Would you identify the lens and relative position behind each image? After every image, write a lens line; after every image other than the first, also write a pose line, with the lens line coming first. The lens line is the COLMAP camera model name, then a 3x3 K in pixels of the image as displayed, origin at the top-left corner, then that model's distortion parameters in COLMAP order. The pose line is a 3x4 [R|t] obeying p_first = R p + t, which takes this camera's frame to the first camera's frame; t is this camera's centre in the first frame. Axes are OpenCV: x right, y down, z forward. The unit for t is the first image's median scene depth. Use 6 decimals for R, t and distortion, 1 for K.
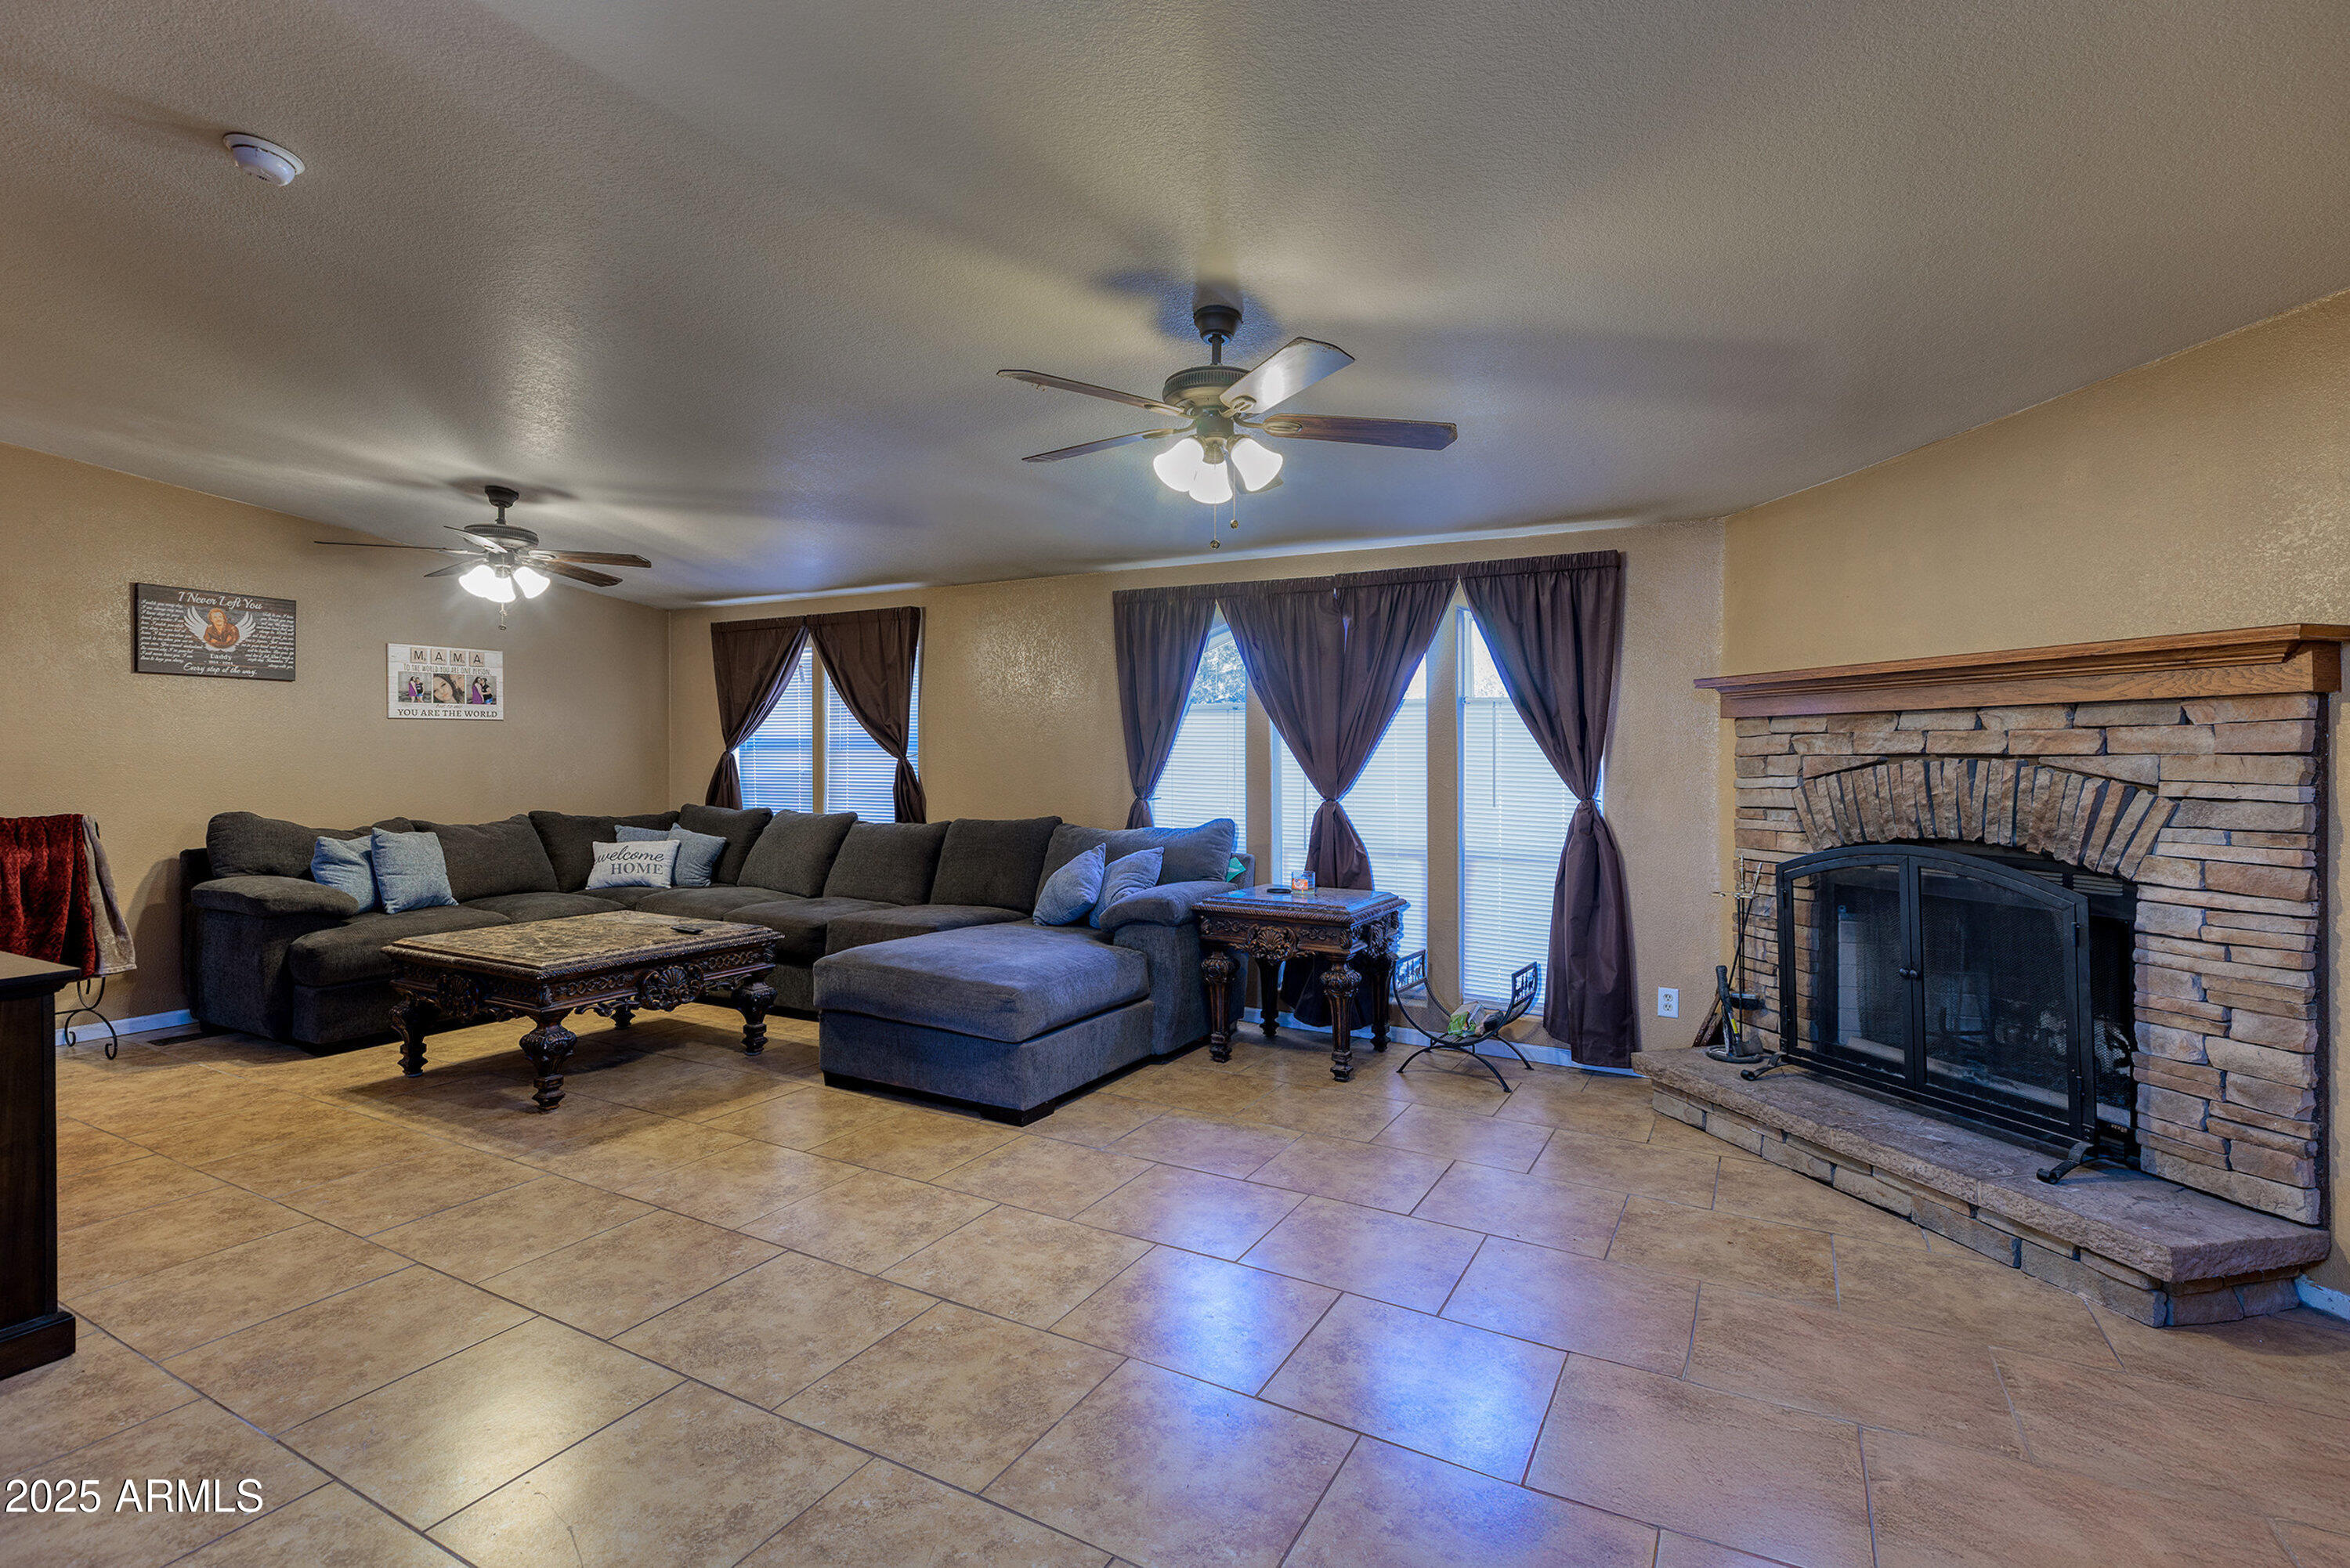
lens RADIAL K [[1084.2, 0, 1171.2], [0, 1084.2, 771.6], [0, 0, 1]] dist [0.010984, -0.000414]
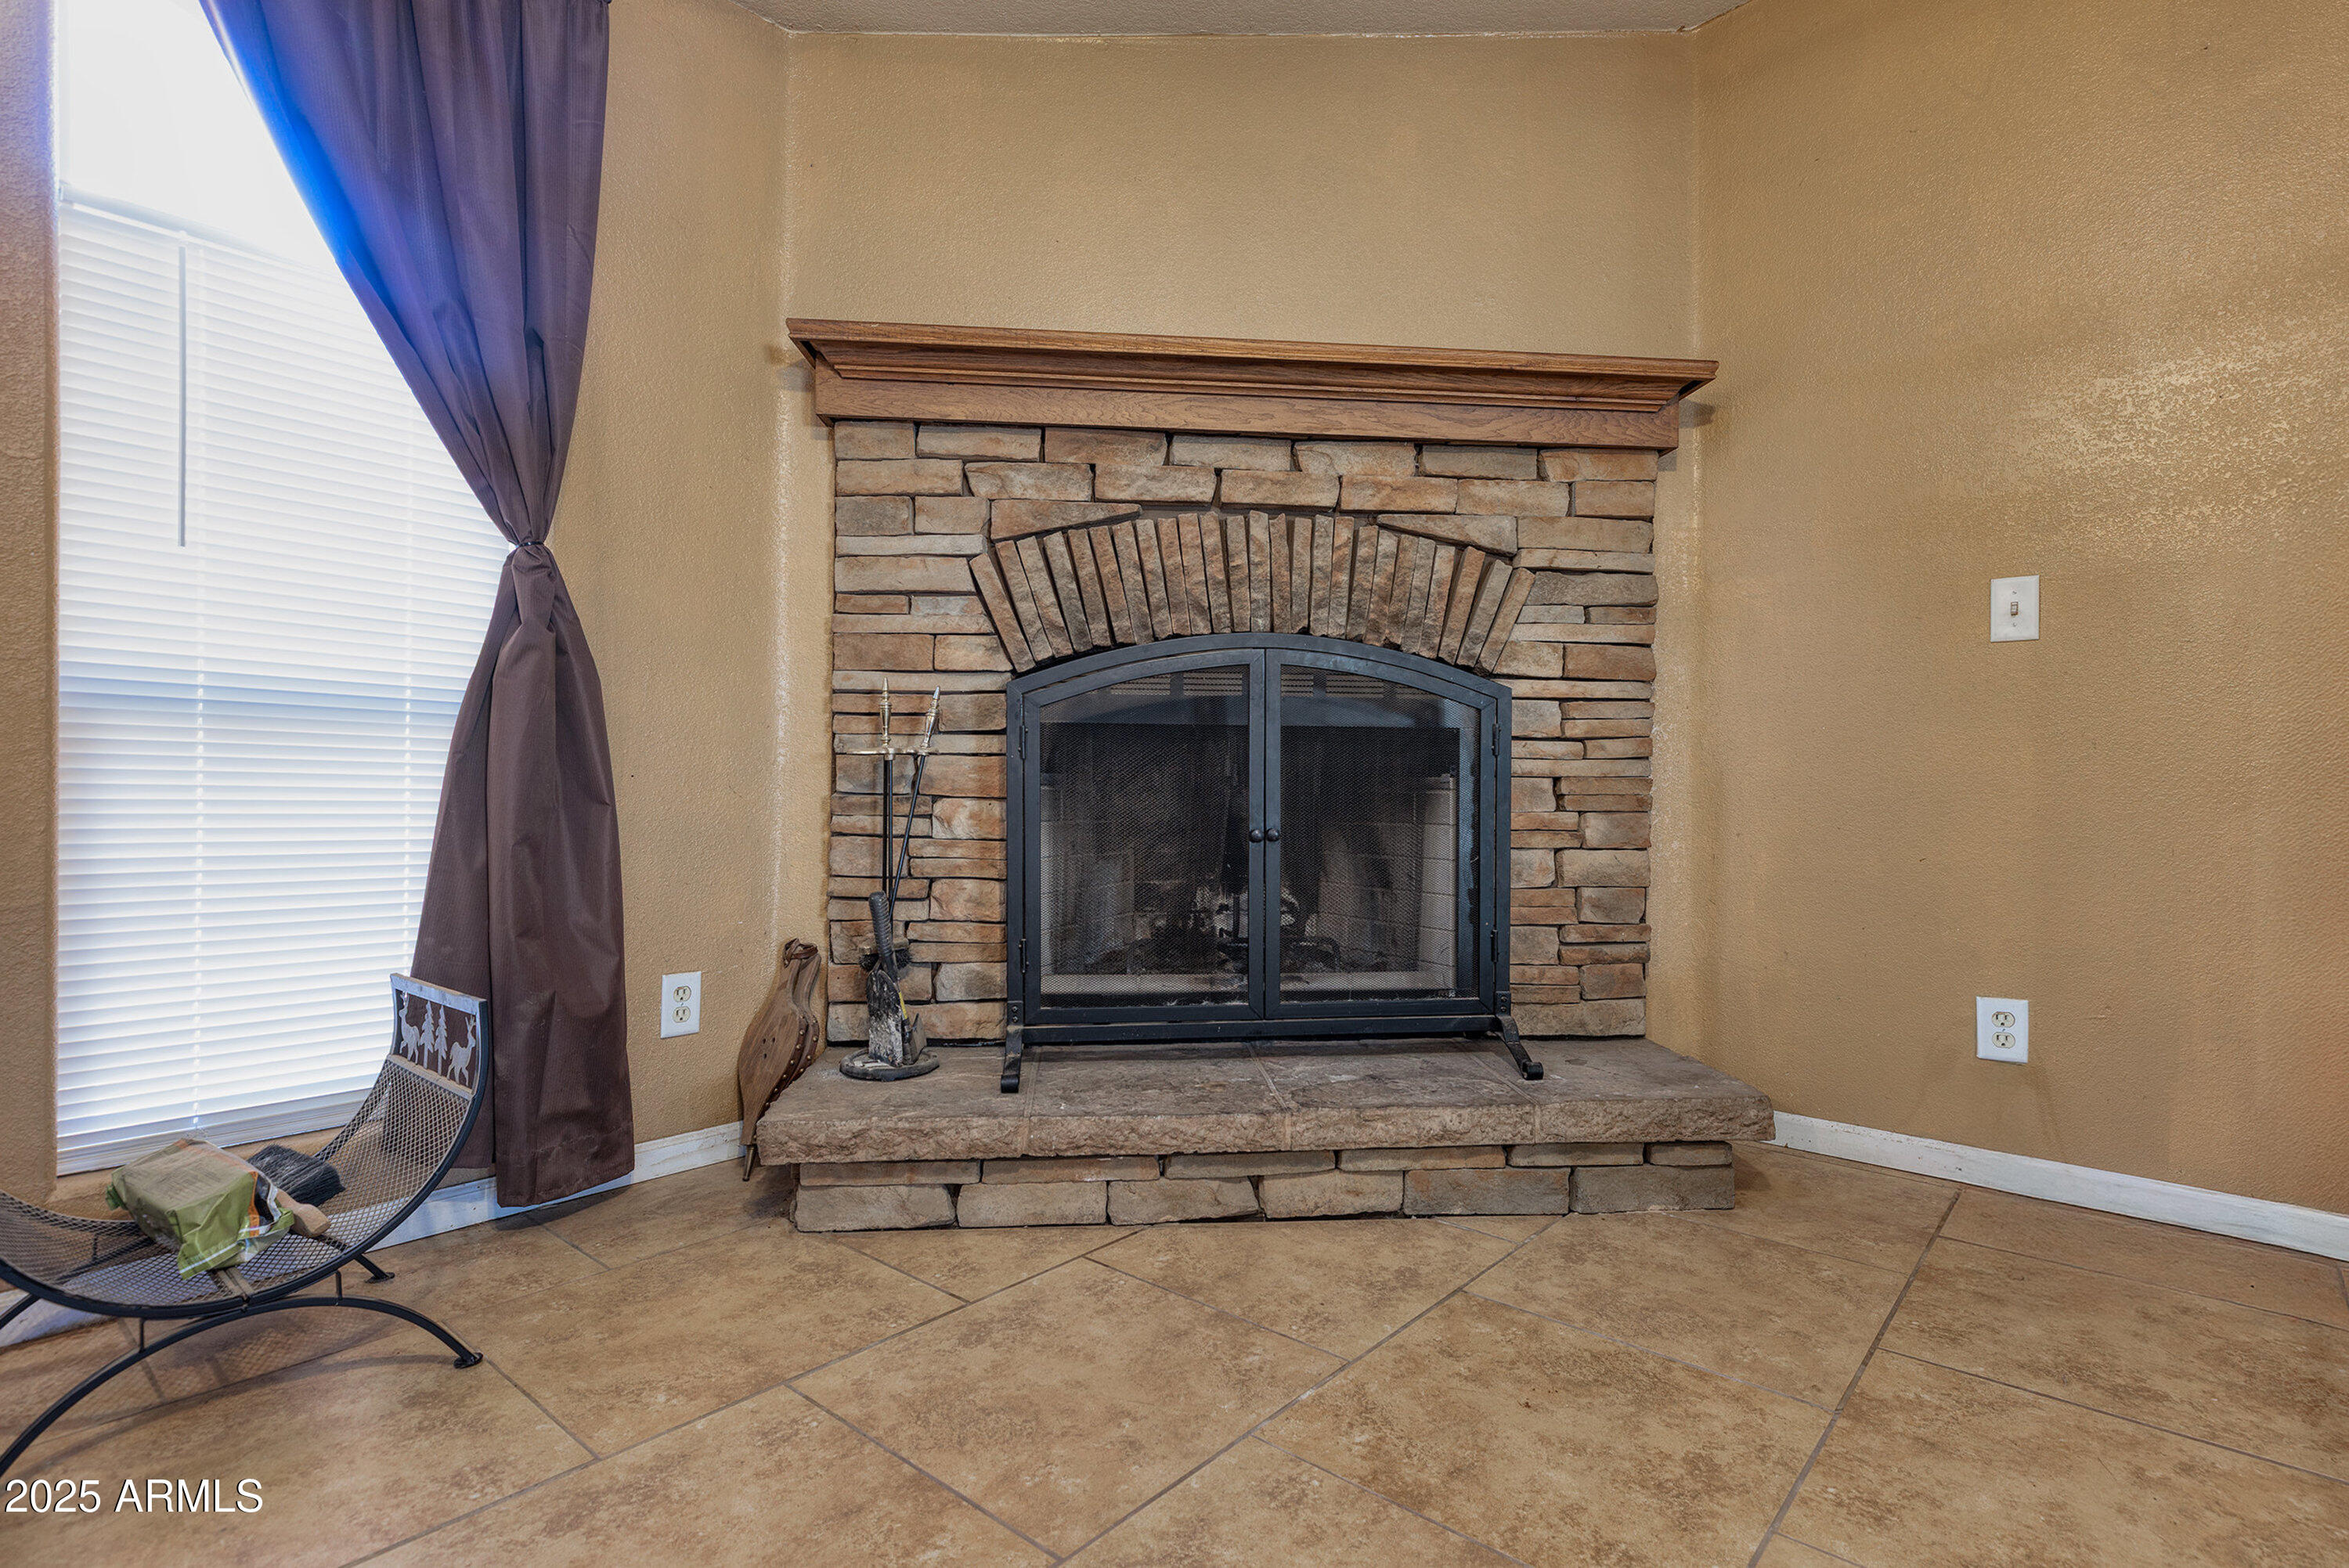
lens RADIAL K [[1168.4, 0, 1197.0], [0, 1168.4, 768.2], [0, 0, 1]] dist [0.014045, -0.000053]
pose [[0.192025, -0.004894, 0.981378, 0.004560], [-0.001622, 0.999985, 0.005304, 0.140196], [-0.981389, -0.002610, 0.192014, 0.892850]]
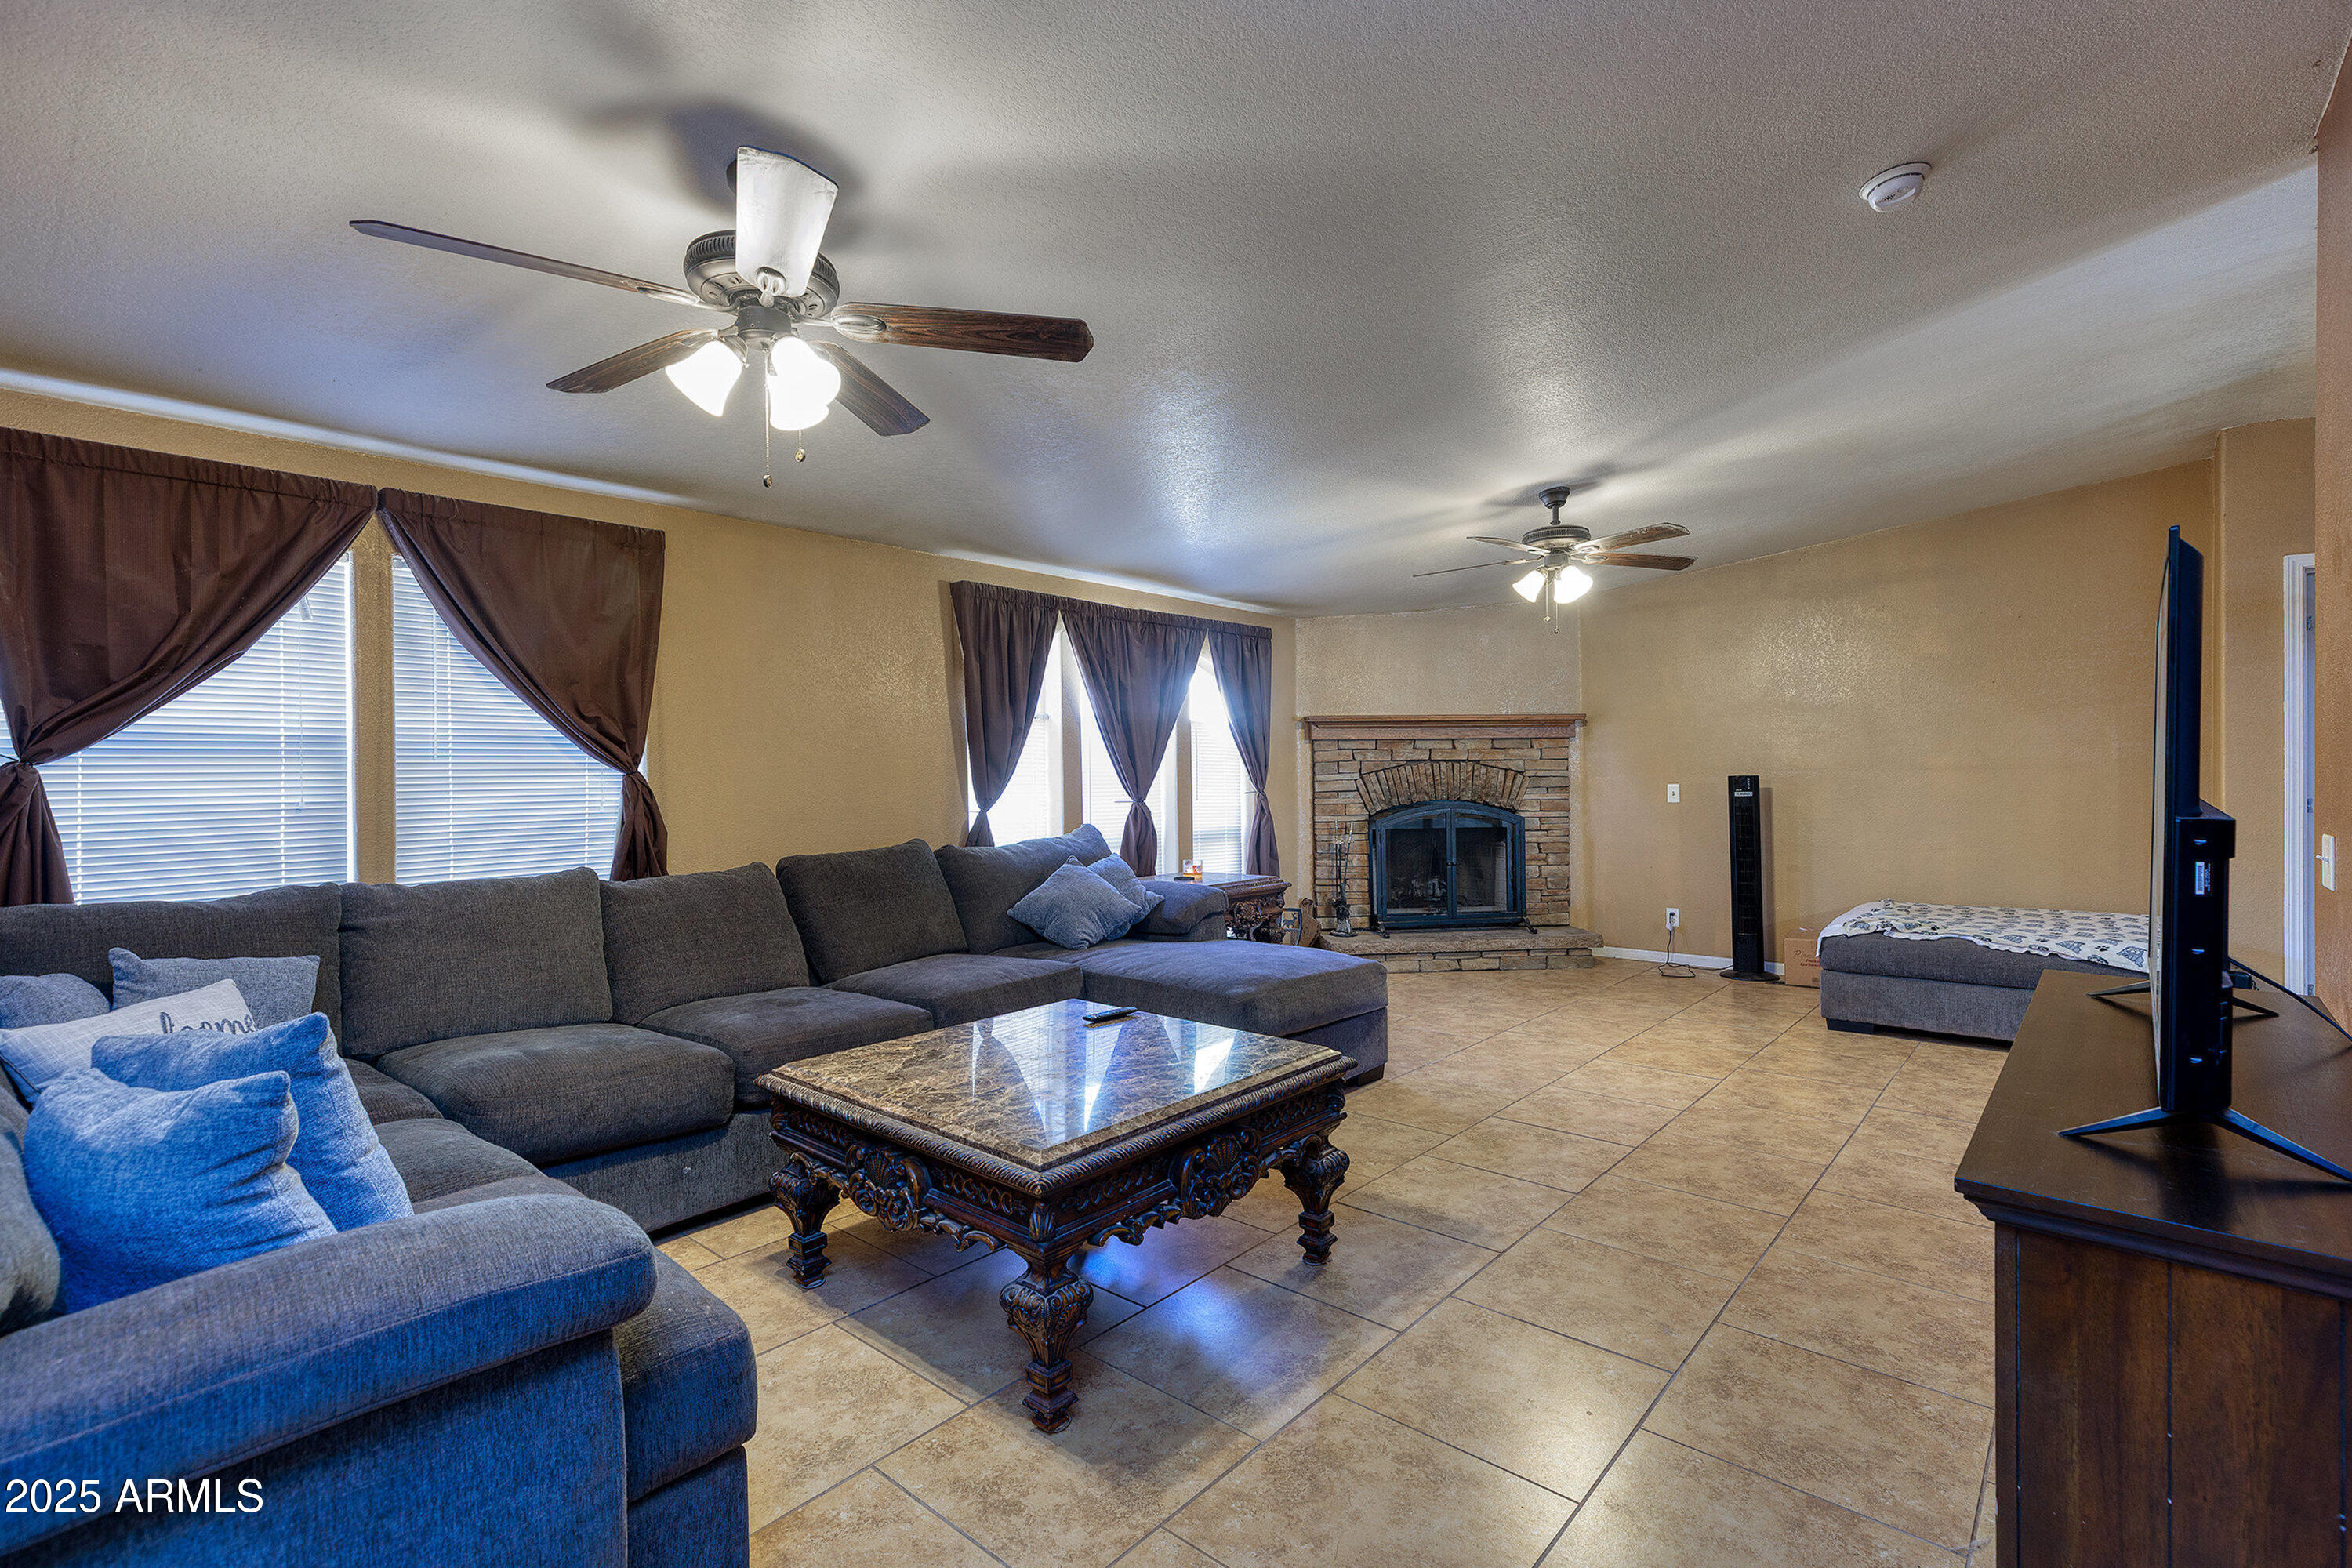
lens RADIAL K [[1085.2, 0, 1163.1], [0, 1085.2, 767.4], [0, 0, 1]] dist [0.010984, -0.000414]
pose [[0.212834, -0.005500, 0.977073, -1.470017], [0.022385, 0.999749, 0.000752, -0.015302], [-0.976832, 0.021711, 0.212903, 1.075116]]
